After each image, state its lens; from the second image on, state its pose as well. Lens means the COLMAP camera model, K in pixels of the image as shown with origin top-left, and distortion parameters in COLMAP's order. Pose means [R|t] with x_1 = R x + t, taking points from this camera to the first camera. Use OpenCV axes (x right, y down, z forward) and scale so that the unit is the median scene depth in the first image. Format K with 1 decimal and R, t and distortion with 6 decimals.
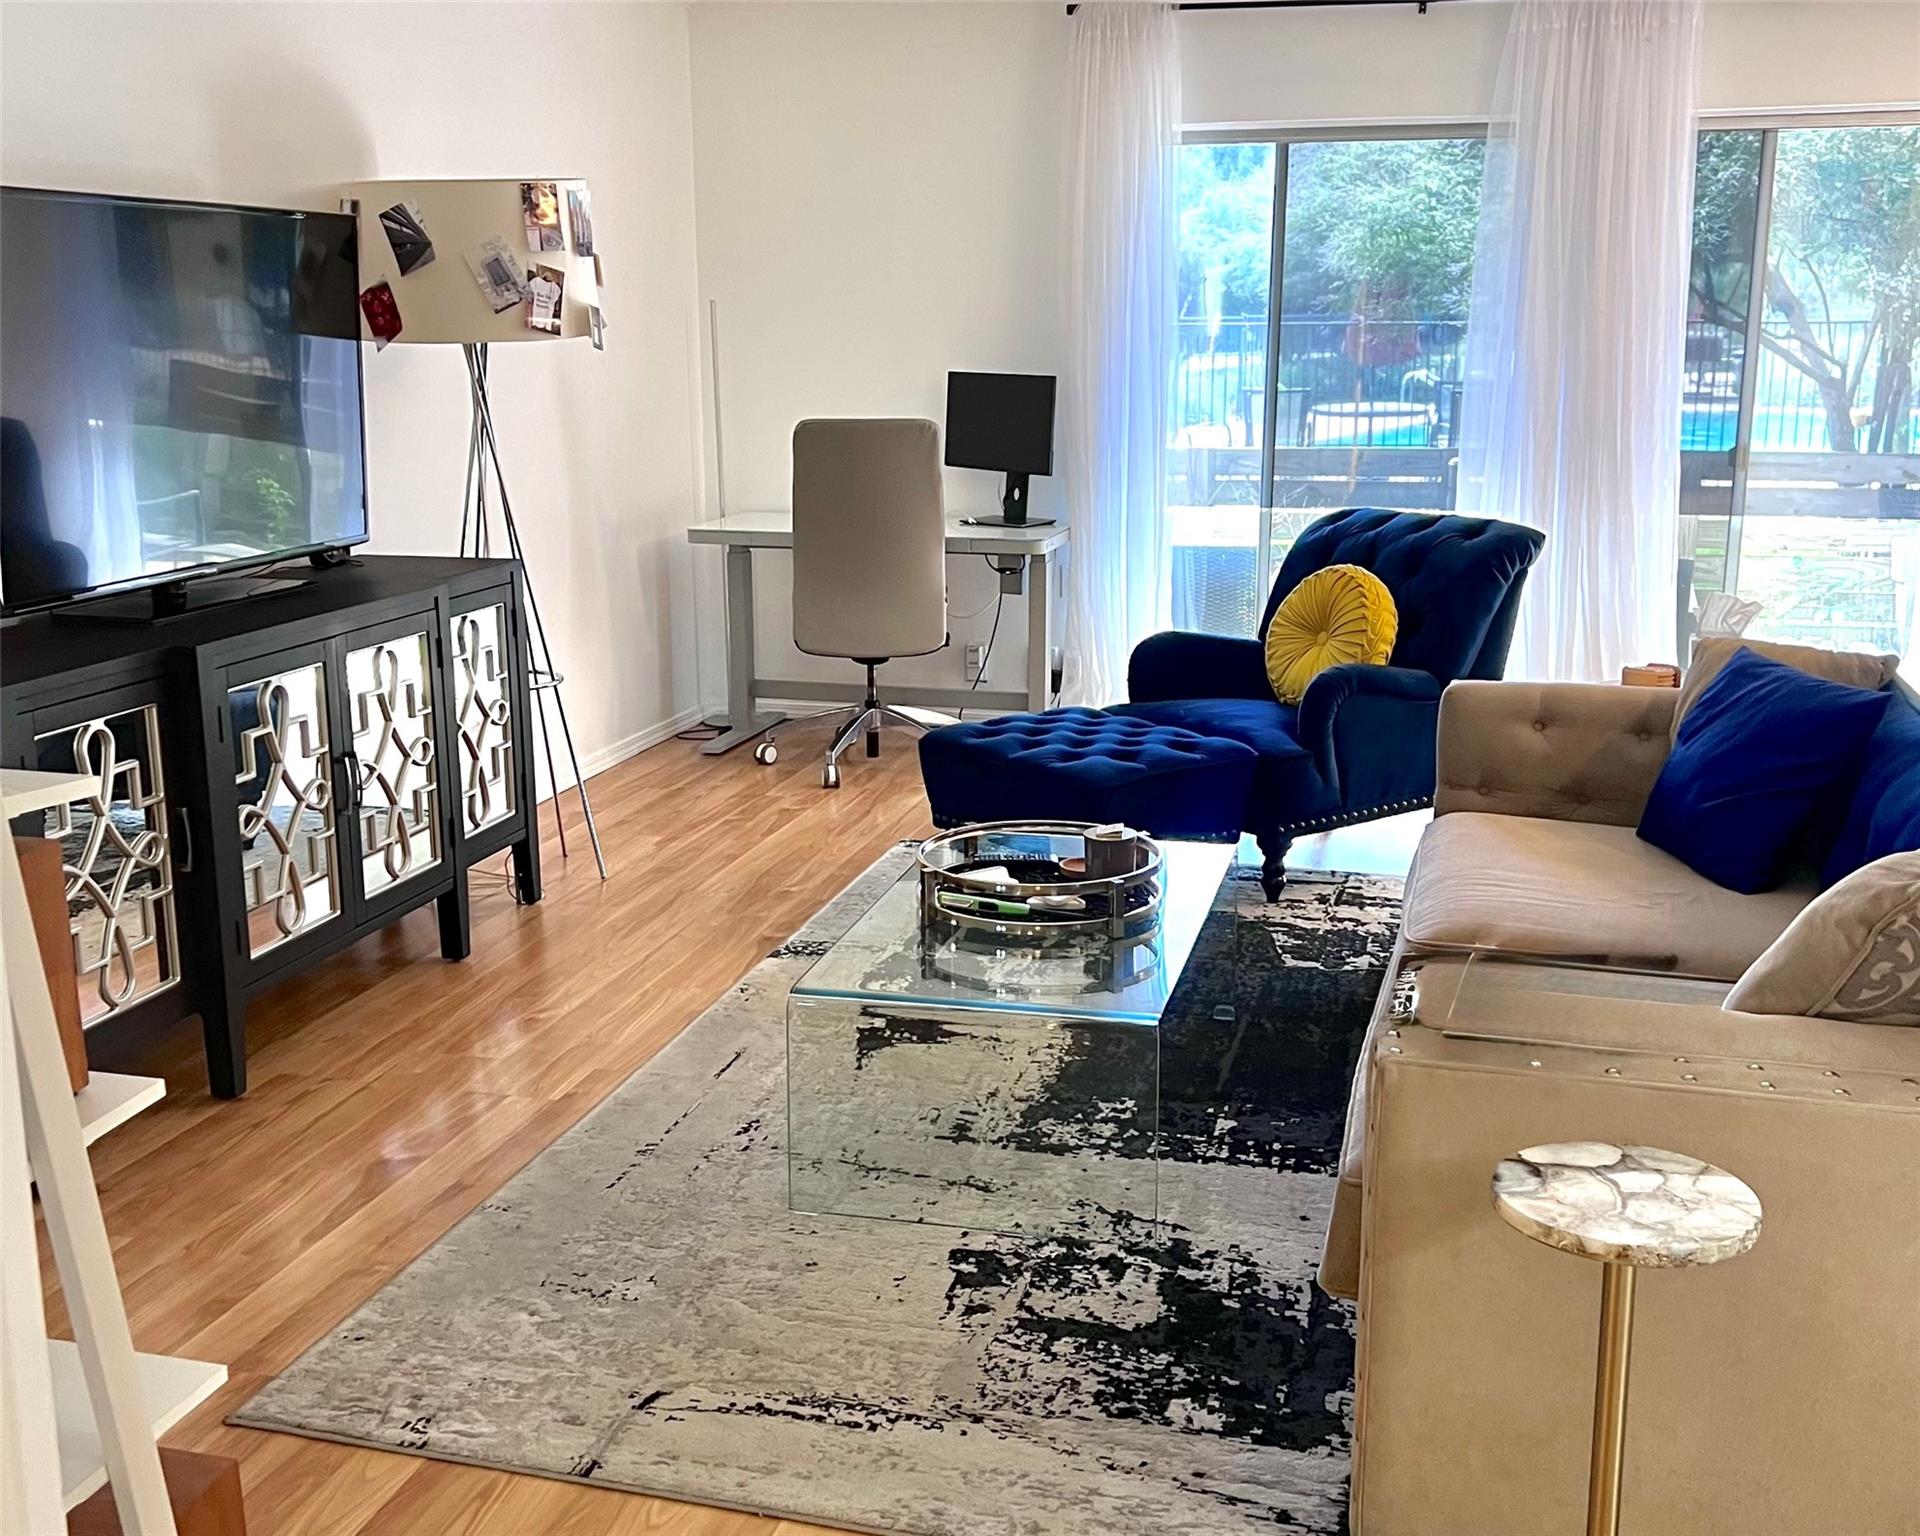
lens RADIAL K [[2020.1, 0, 962.3], [0, 2020.1, 771.5], [0, 0, 1]] dist [0.049410, 0.000000]
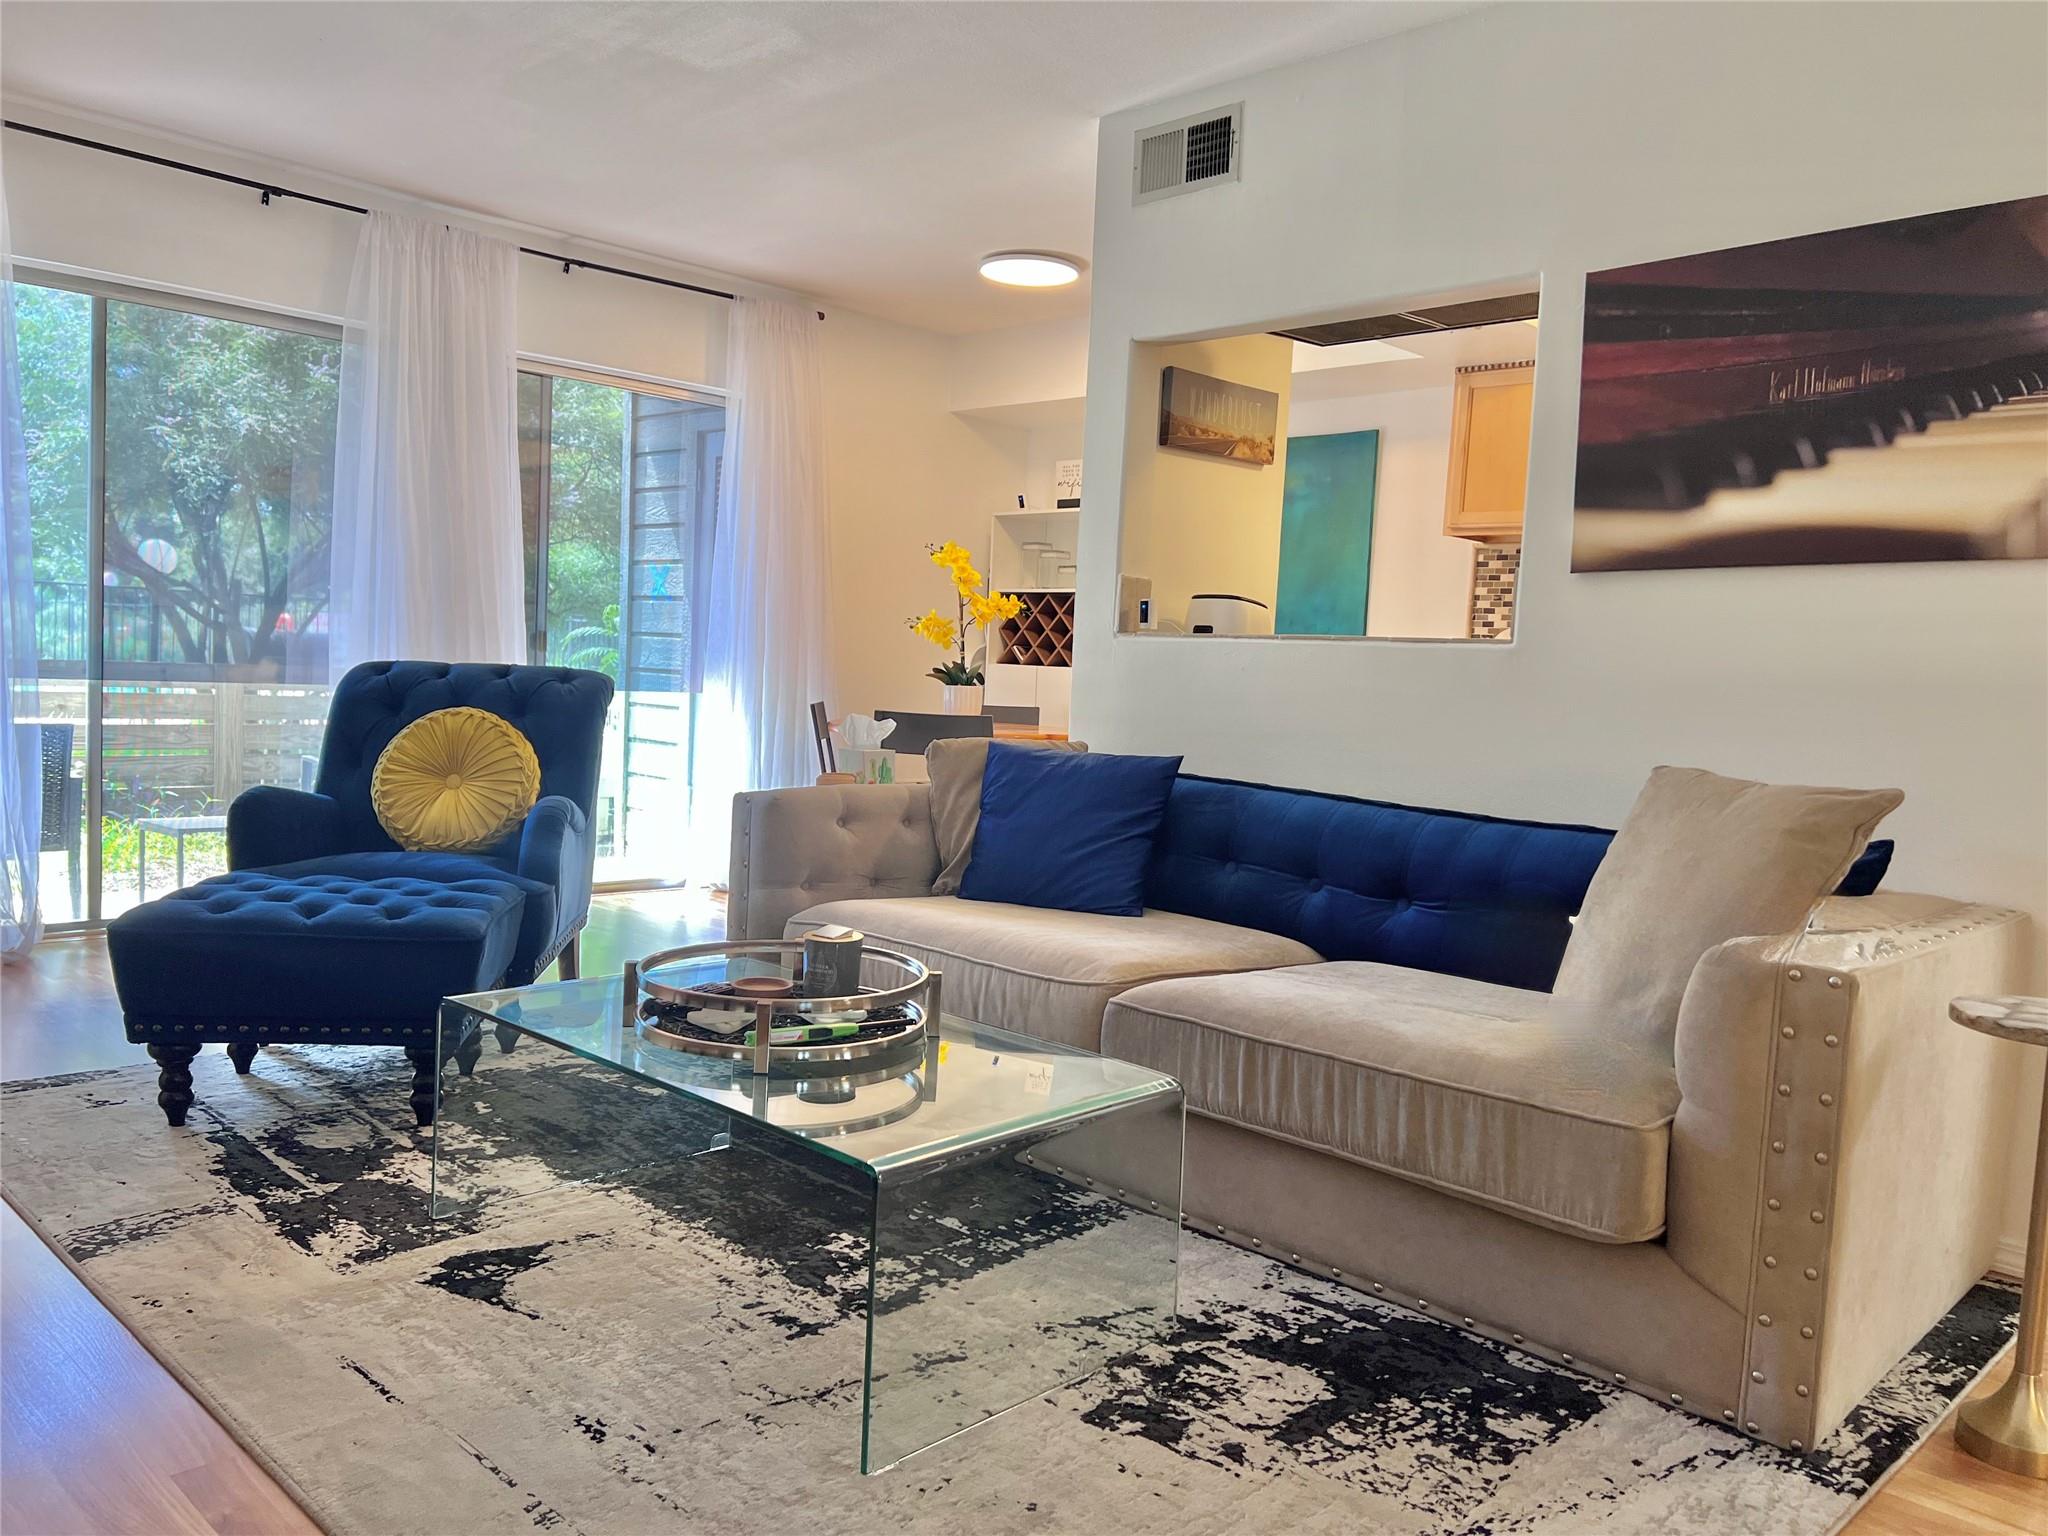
lens RADIAL K [[1521.3, 0, 1041.6], [0, 1521.3, 764.1], [0, 0, 1]] dist [0.019137, 0.001133]
pose [[0.490457, -0.028427, 0.871001, -0.534630], [0.140635, 0.988949, -0.046914, 0.000052], [-0.860043, 0.145503, 0.489035, 0.659803]]
